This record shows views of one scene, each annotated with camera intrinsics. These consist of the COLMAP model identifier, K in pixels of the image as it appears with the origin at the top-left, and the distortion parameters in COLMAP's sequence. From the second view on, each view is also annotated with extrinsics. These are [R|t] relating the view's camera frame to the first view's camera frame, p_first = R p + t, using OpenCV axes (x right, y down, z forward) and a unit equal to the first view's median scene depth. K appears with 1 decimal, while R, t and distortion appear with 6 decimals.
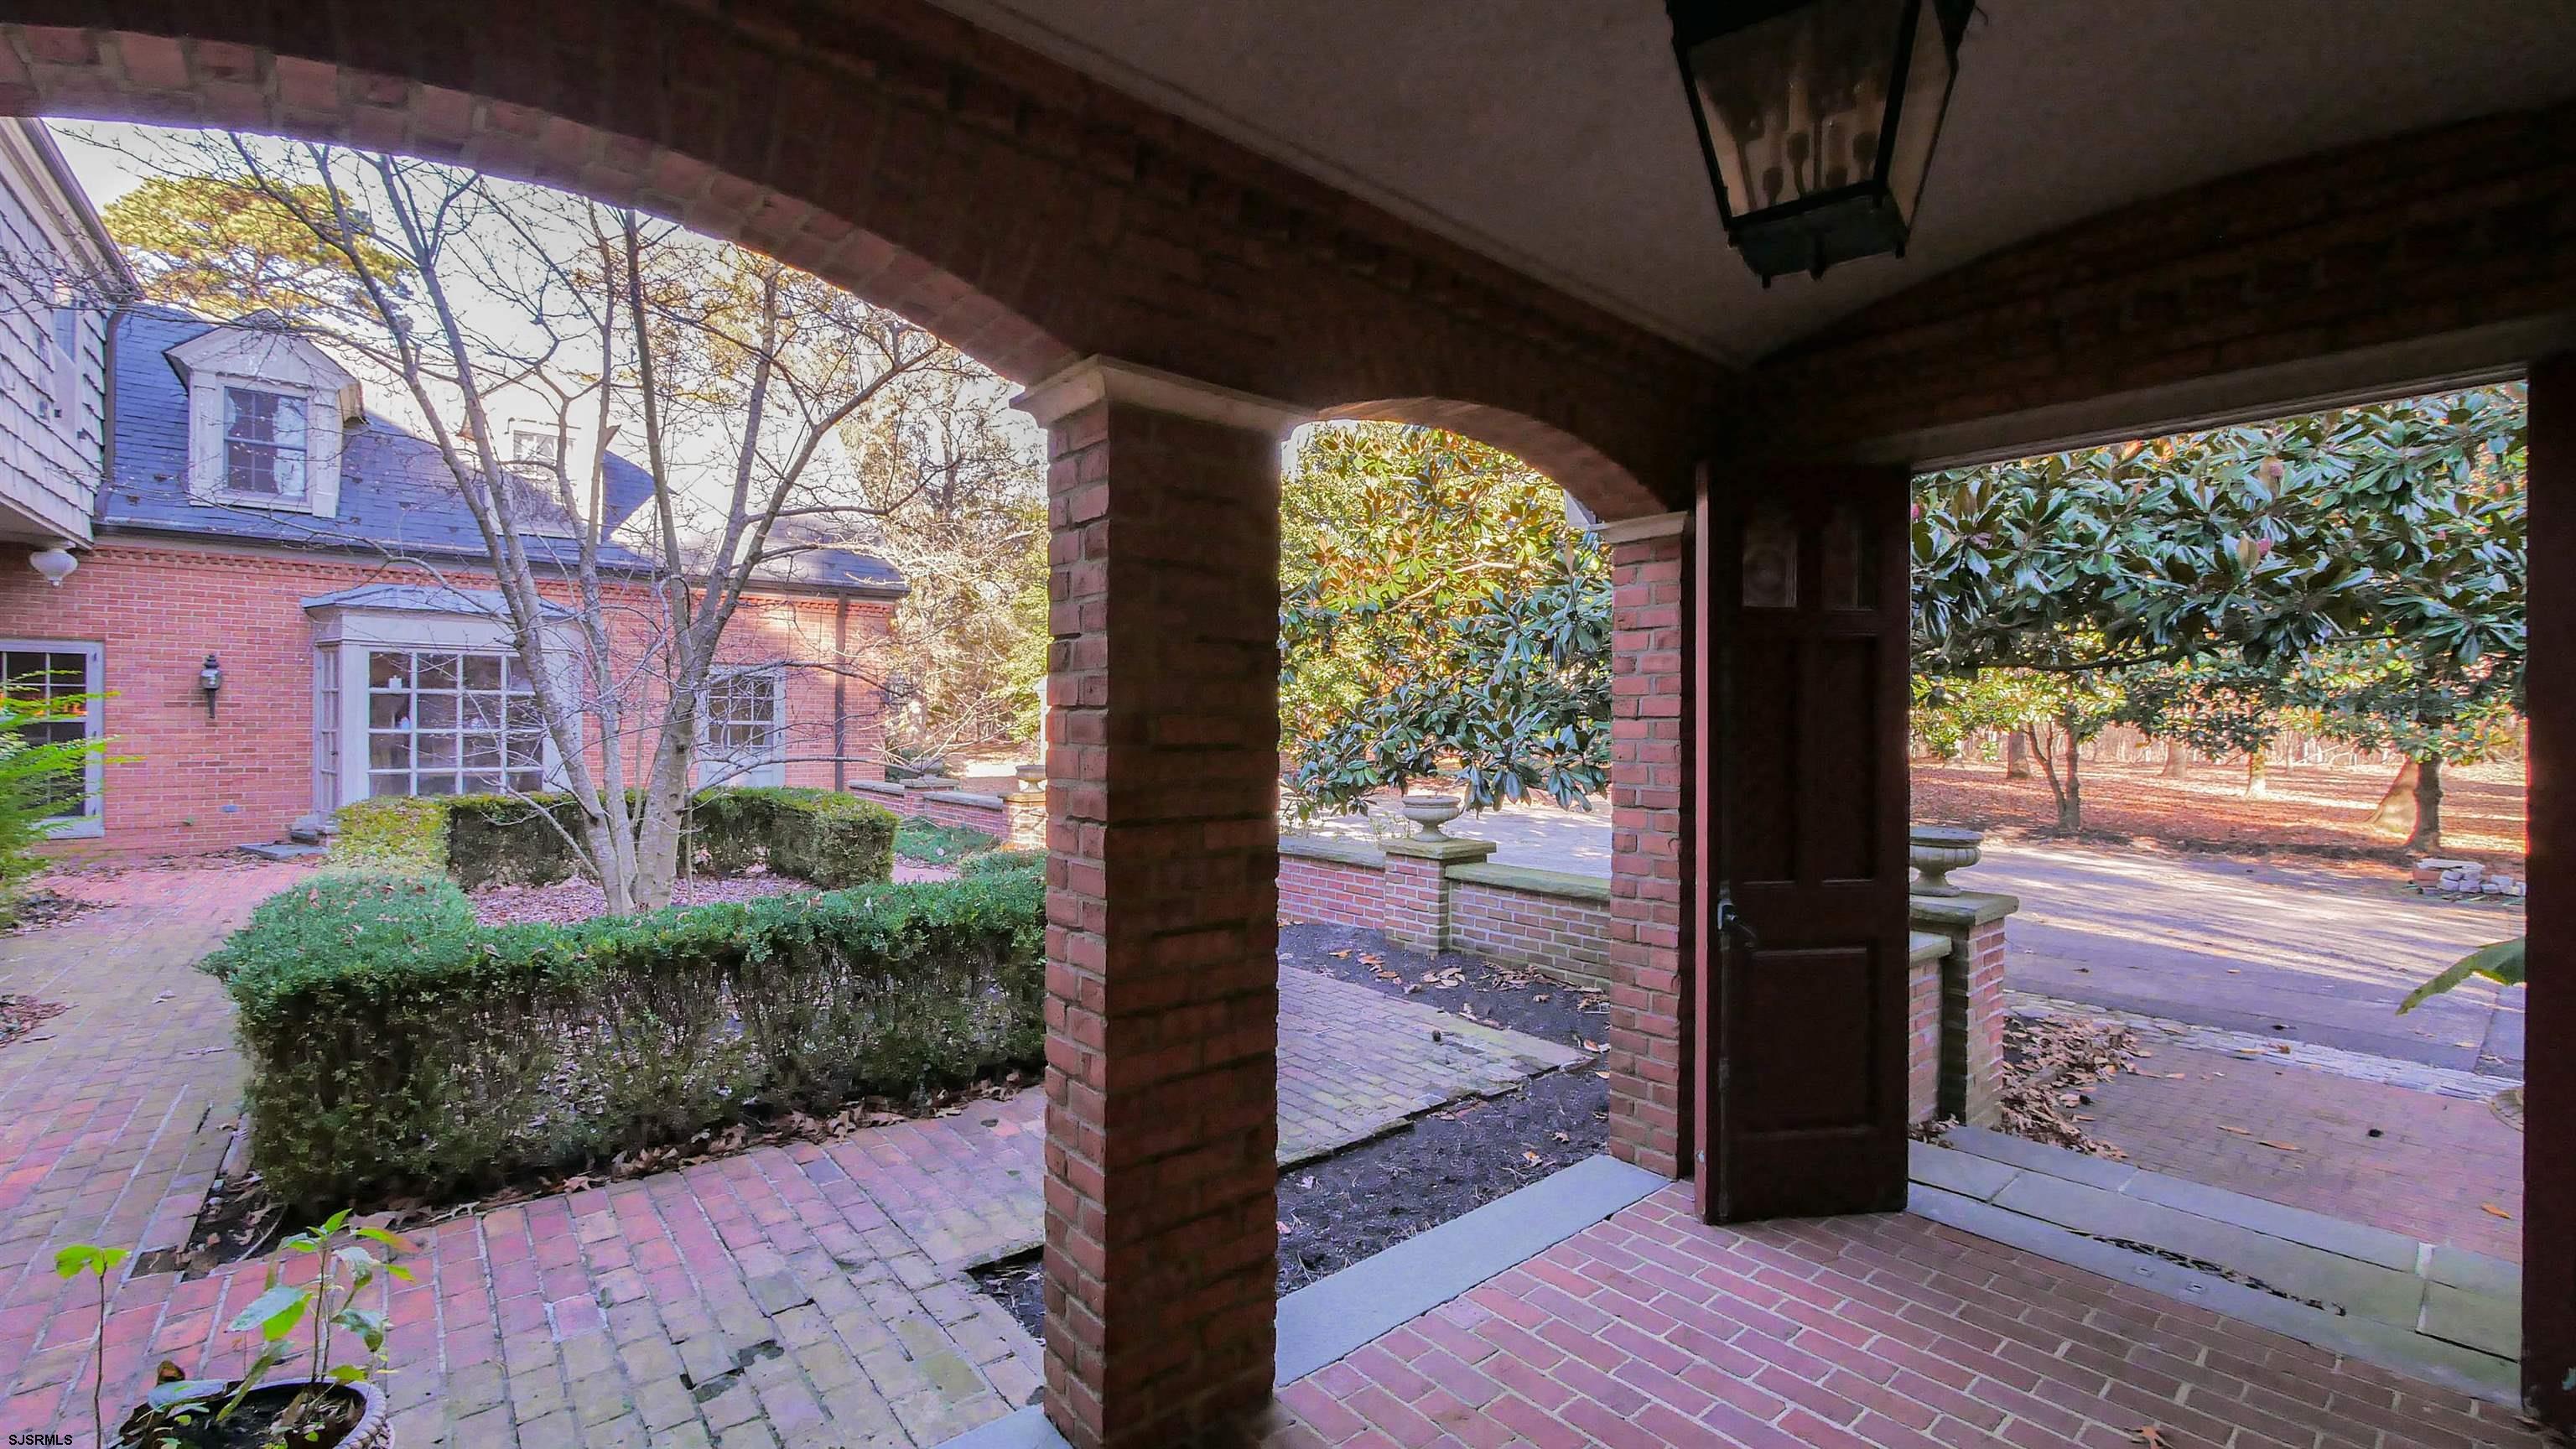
lens RADIAL K [[1058.1, 0, 1286.1], [0, 1058.1, 722.0], [0, 0, 1]] dist [-0.008374, 0.000960]
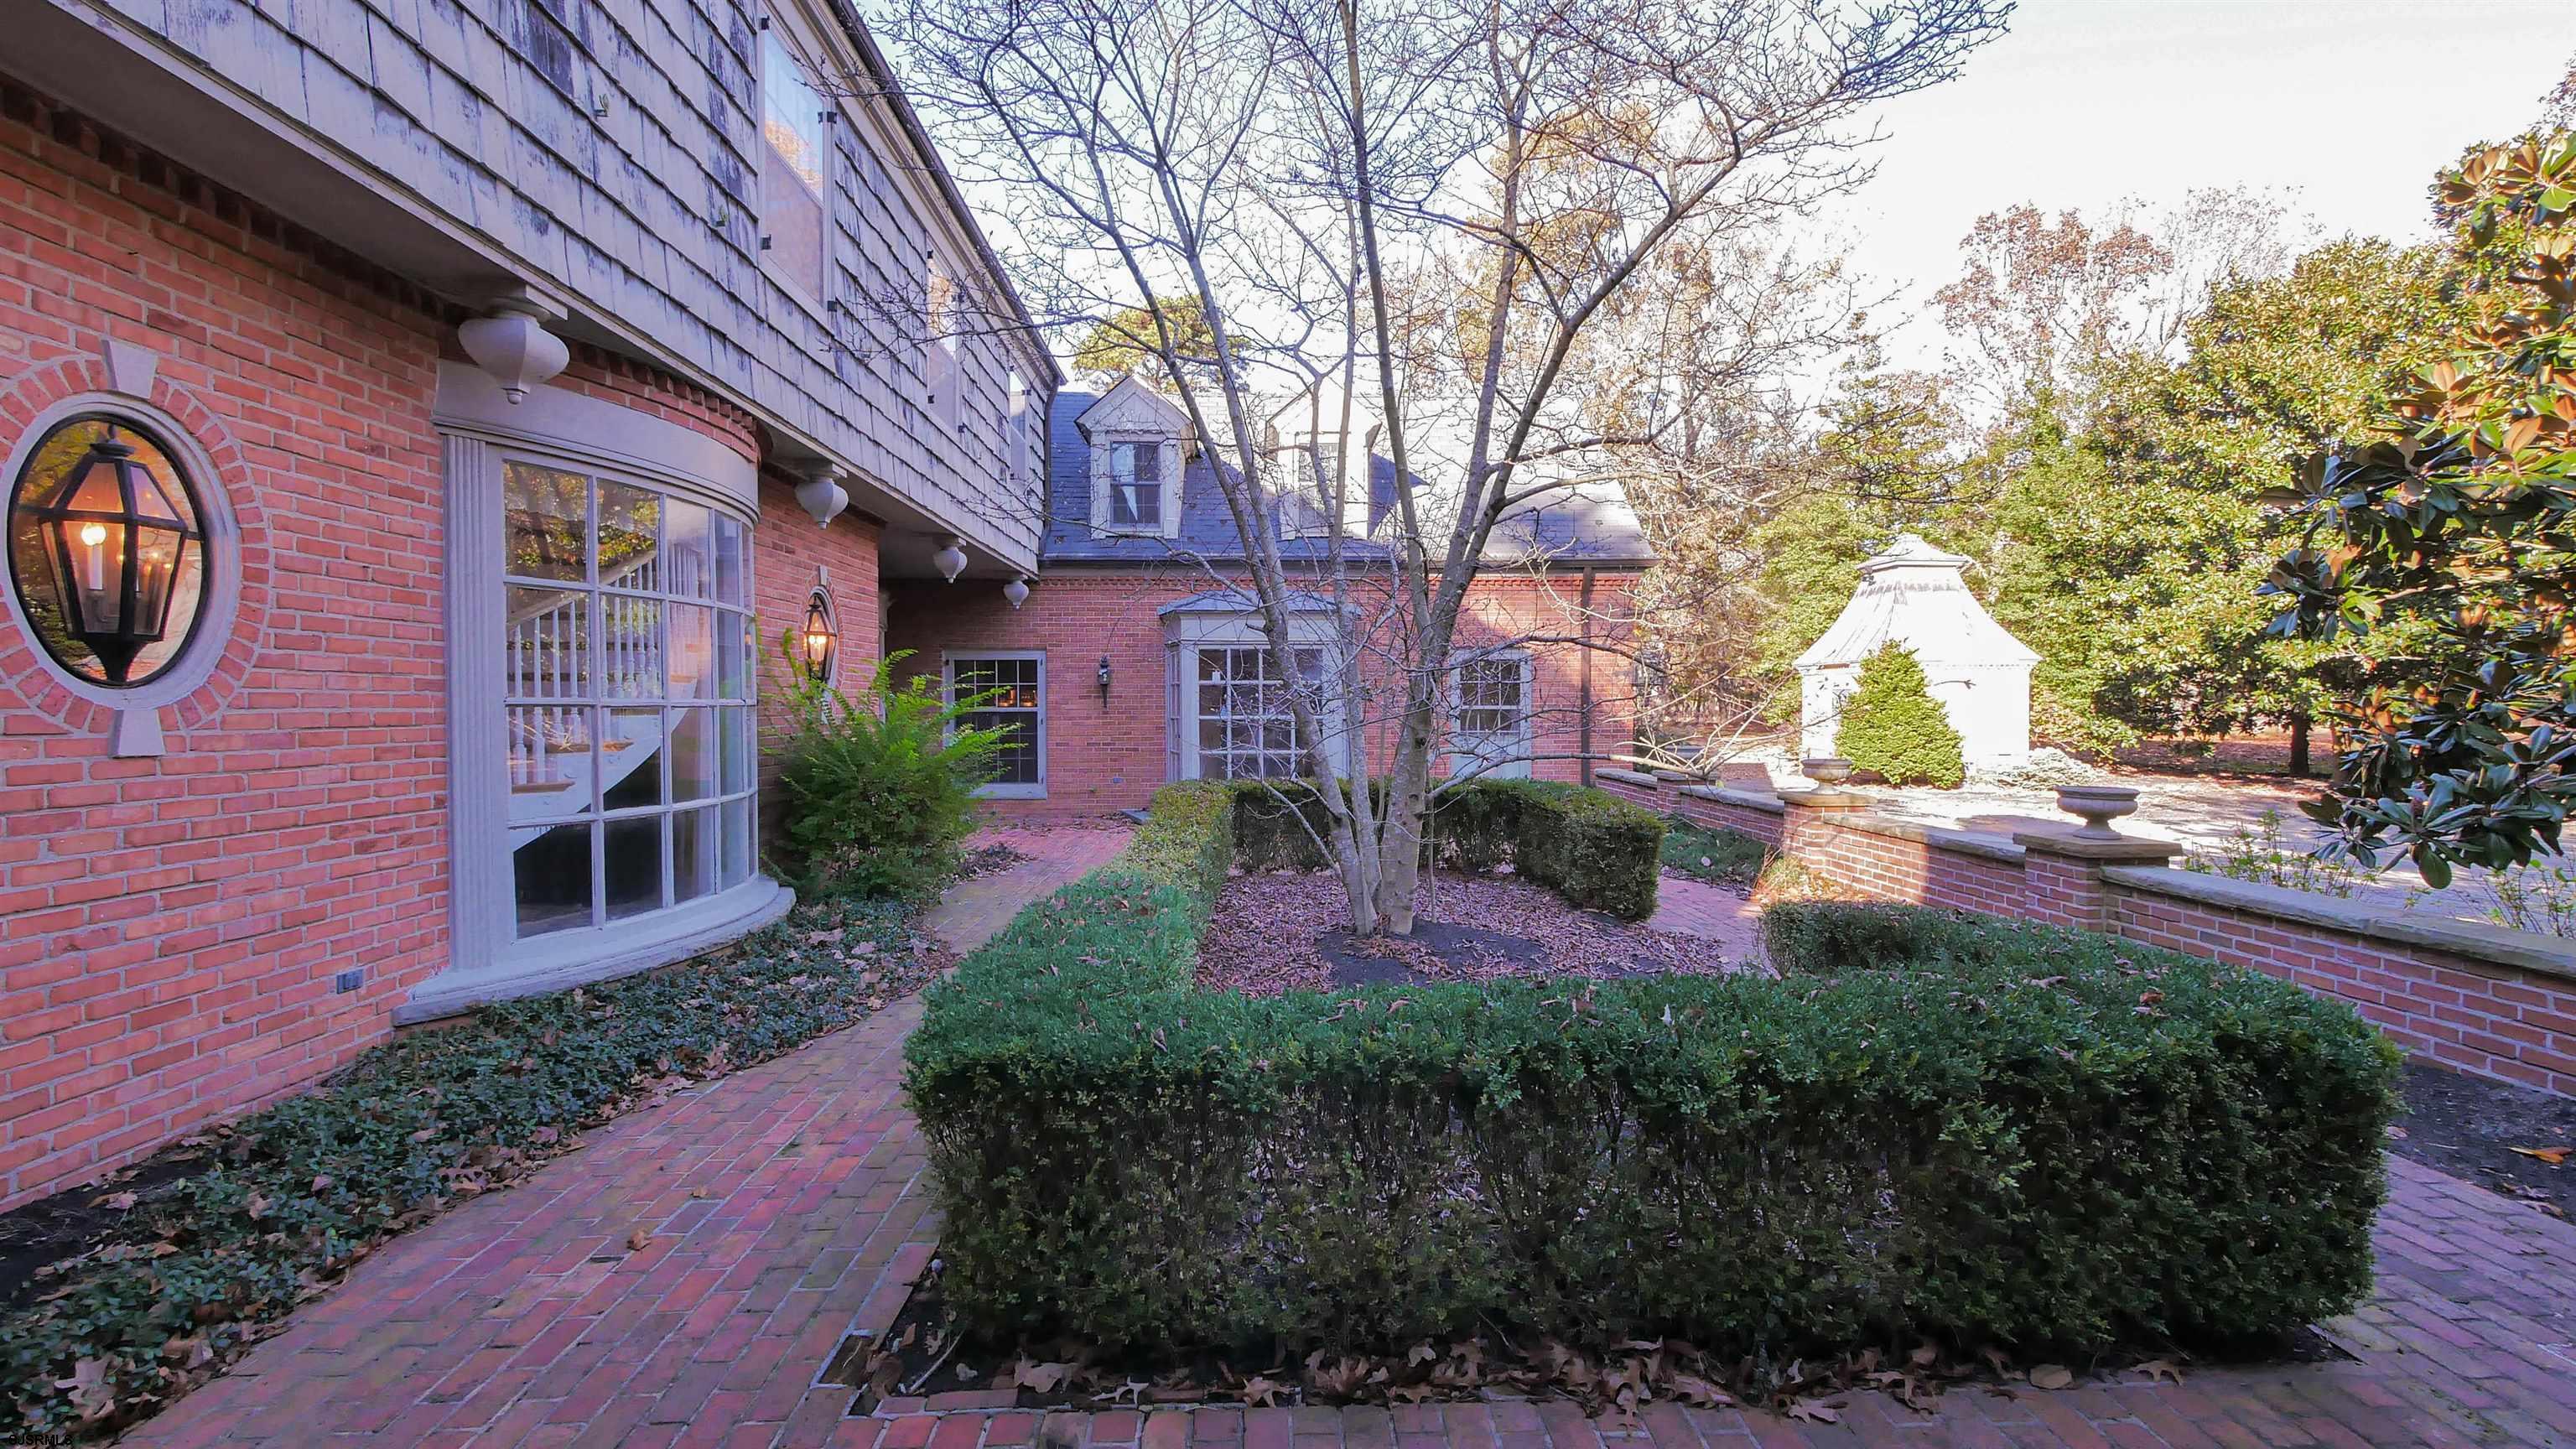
lens RADIAL K [[1058.1, 0, 1286.1], [0, 1058.1, 722.0], [0, 0, 1]] dist [-0.008374, 0.000960]
pose [[0.784166, 0.000734, -0.620551, -0.126468], [0.010527, 0.999840, 0.014484, -0.004724], [0.620462, -0.017890, 0.784033, 0.259900]]
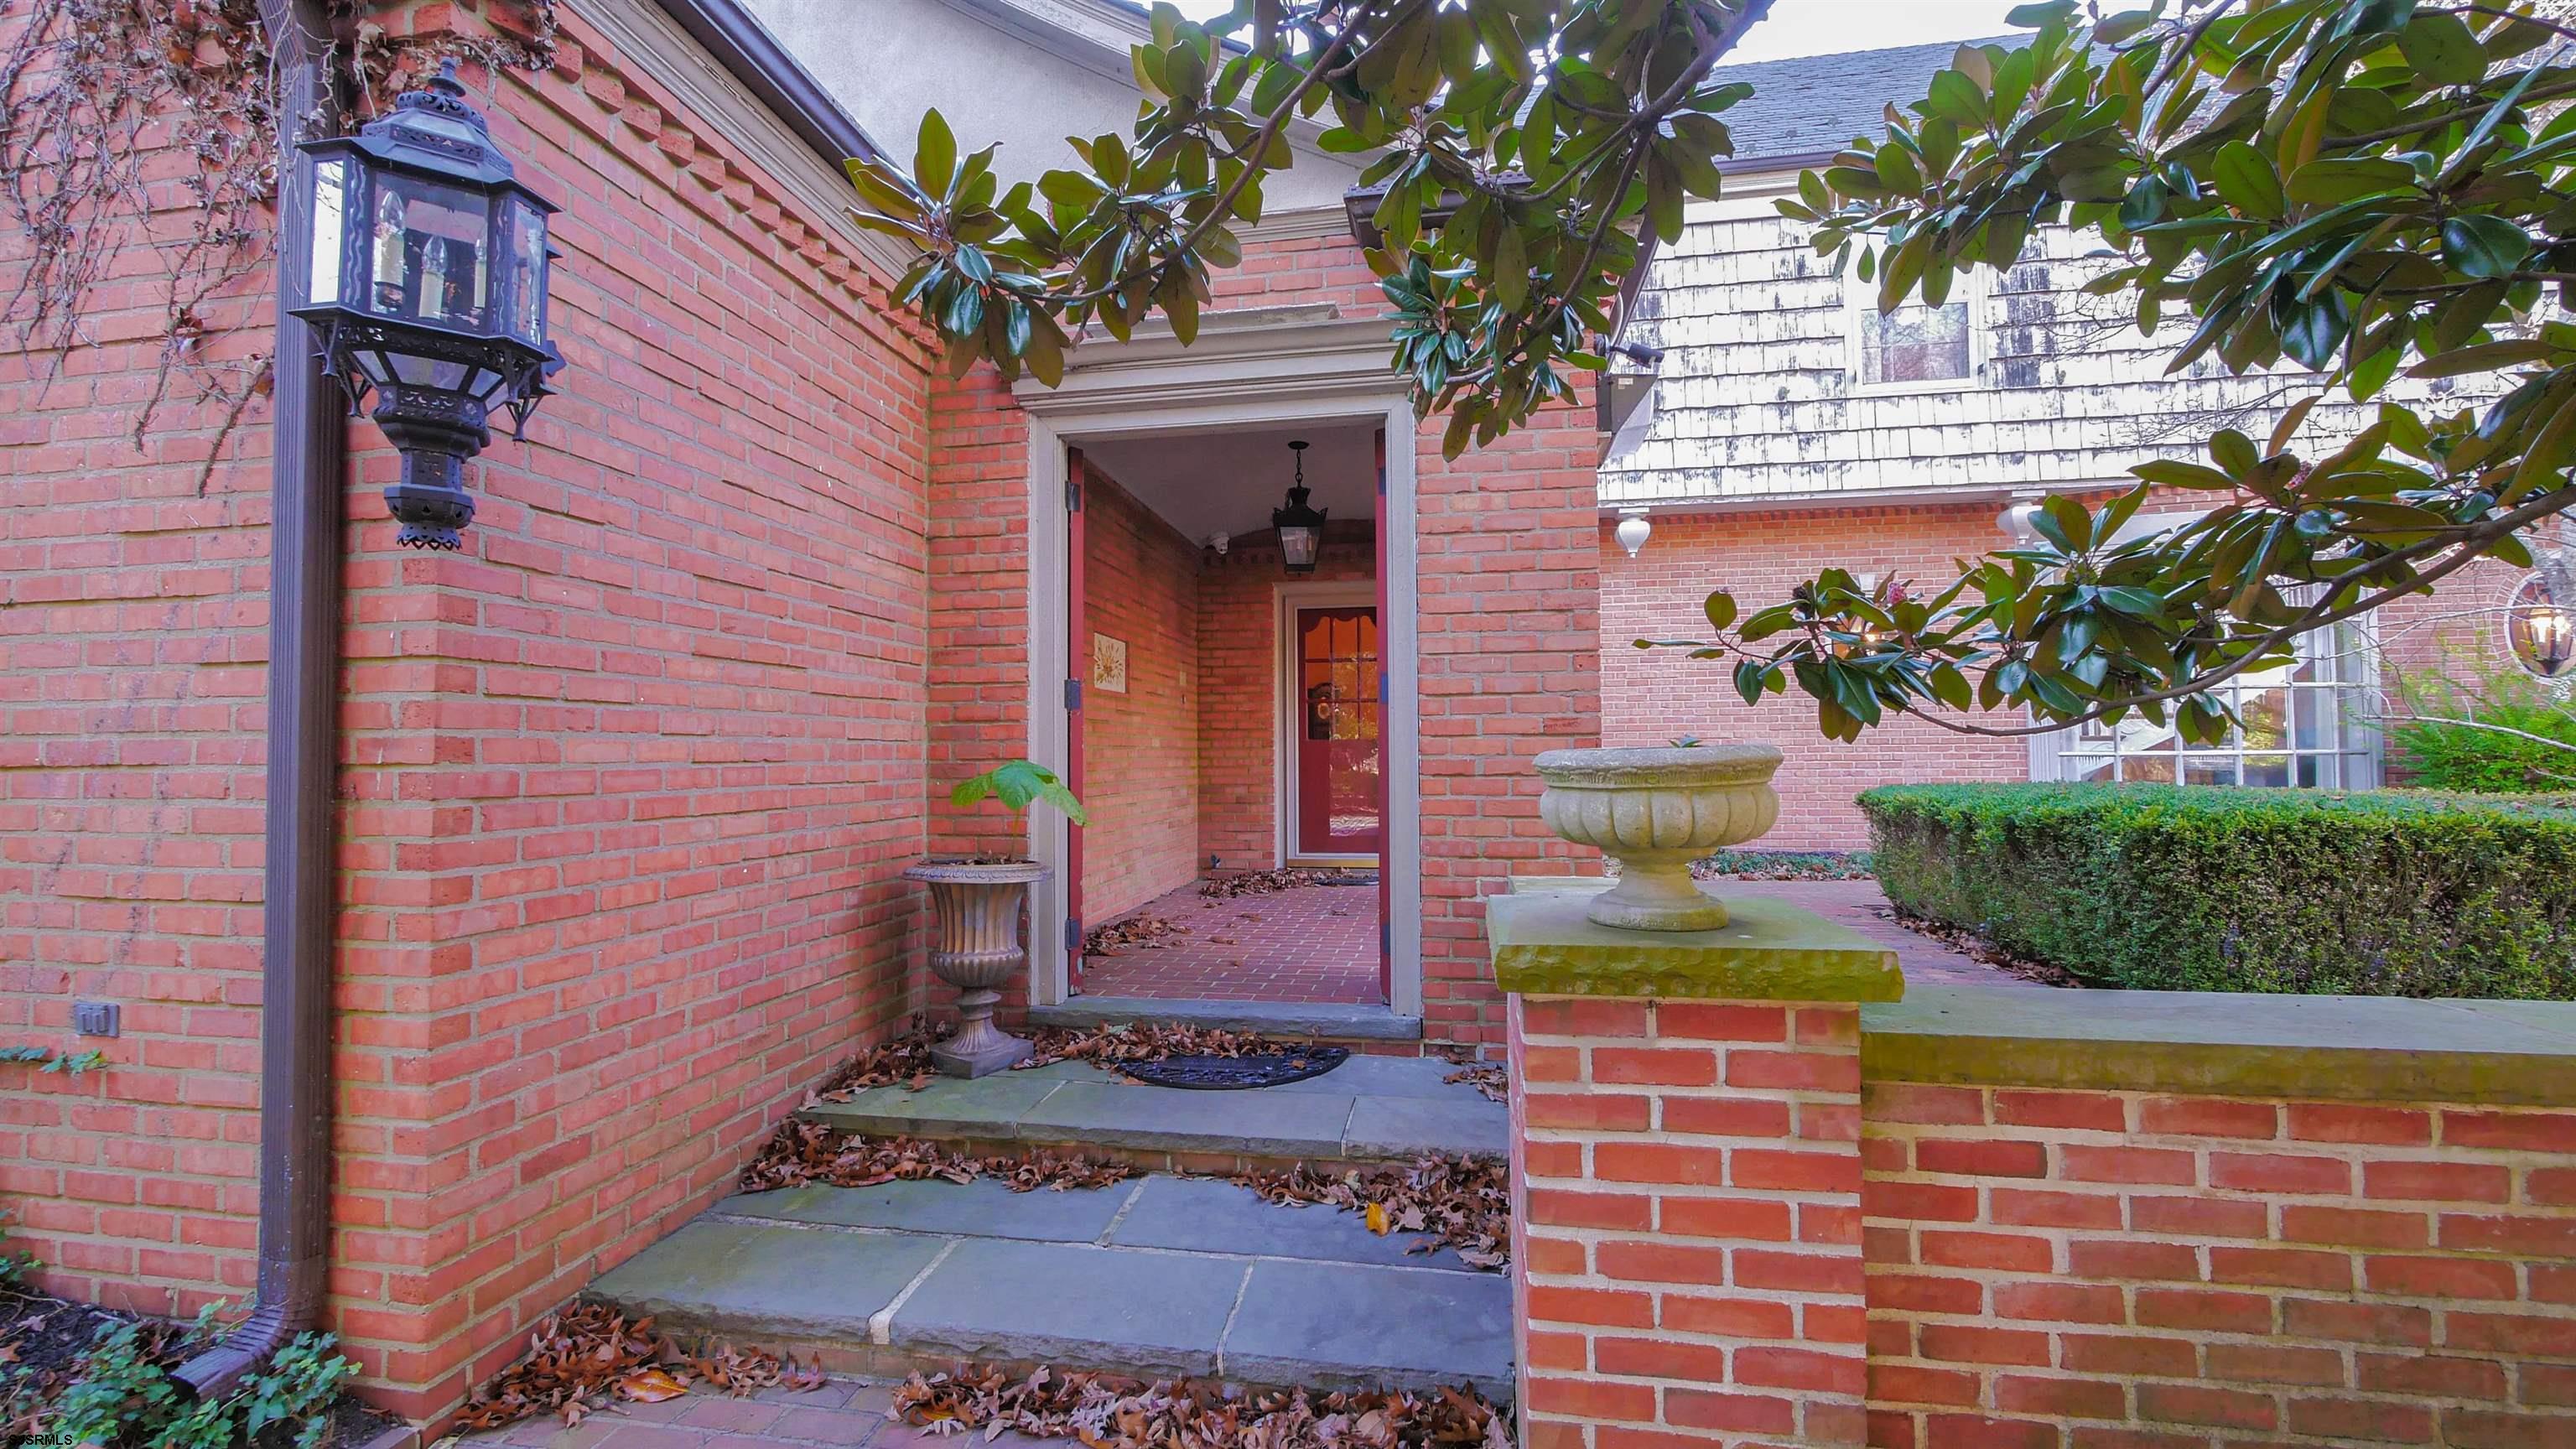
lens RADIAL K [[1058.1, 0, 1286.1], [0, 1058.1, 722.0], [0, 0, 1]] dist [-0.008374, 0.000960]
pose [[-0.758848, -0.013137, -0.651135, 0.859230], [0.012342, 0.999327, -0.034545, 0.078462], [0.651151, -0.034250, -0.758175, 1.010807]]
